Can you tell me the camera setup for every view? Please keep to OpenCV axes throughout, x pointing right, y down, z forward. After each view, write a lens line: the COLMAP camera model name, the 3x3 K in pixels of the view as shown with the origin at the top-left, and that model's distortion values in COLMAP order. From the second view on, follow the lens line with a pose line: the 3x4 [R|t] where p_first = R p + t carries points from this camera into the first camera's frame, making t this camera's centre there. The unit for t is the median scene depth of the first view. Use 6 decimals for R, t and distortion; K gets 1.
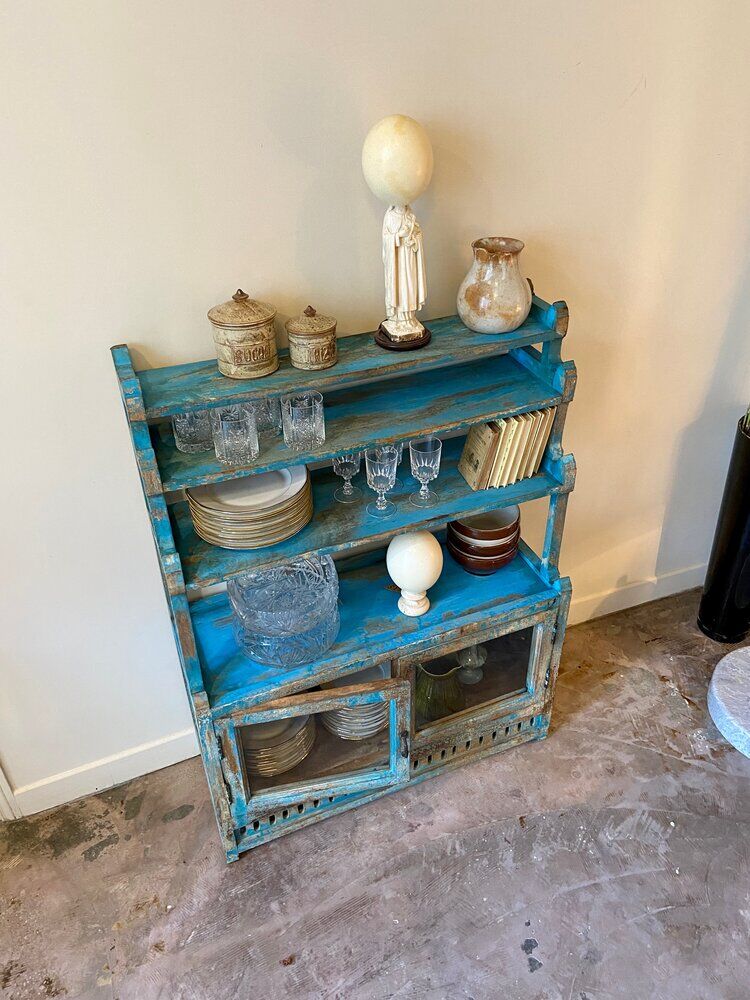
lens RADIAL K [[753.9, 0, 380.4], [0, 753.9, 490.4], [0, 0, 1]] dist [0.115498, -0.147017]
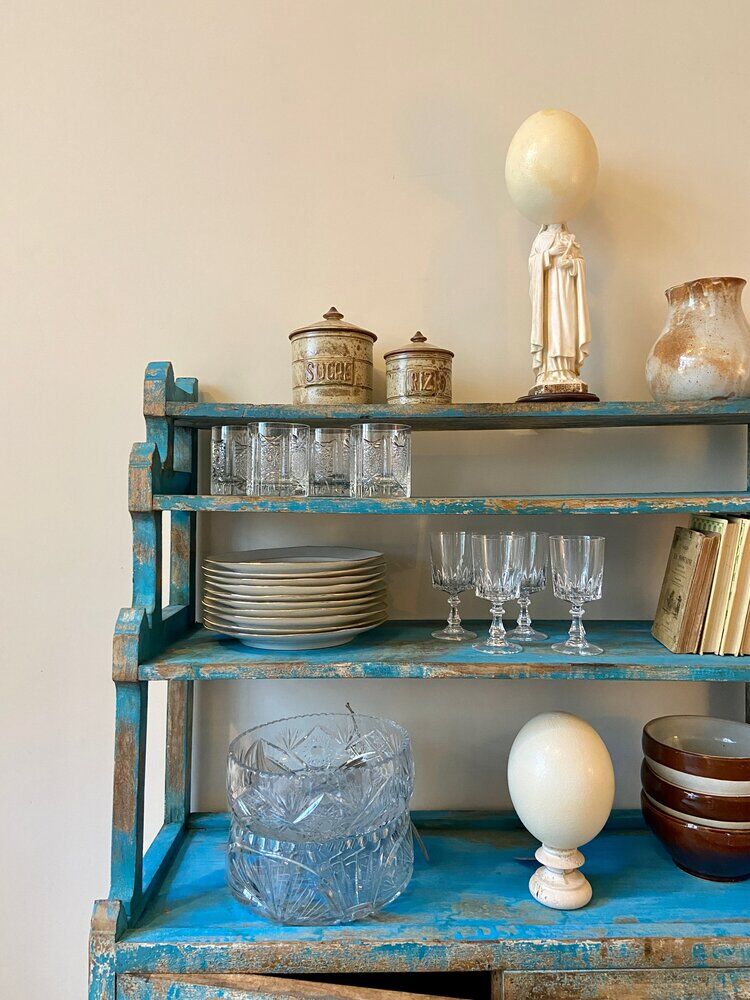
lens RADIAL K [[753.9, 0, 378.4], [0, 753.9, 493.5], [0, 0, 1]] dist [0.115498, -0.147017]
pose [[0.926533, 0.012573, -0.376003, 0.120796], [-0.222066, 0.825035, -0.519619, 0.226443], [0.303683, 0.564942, 0.767214, 0.394486]]
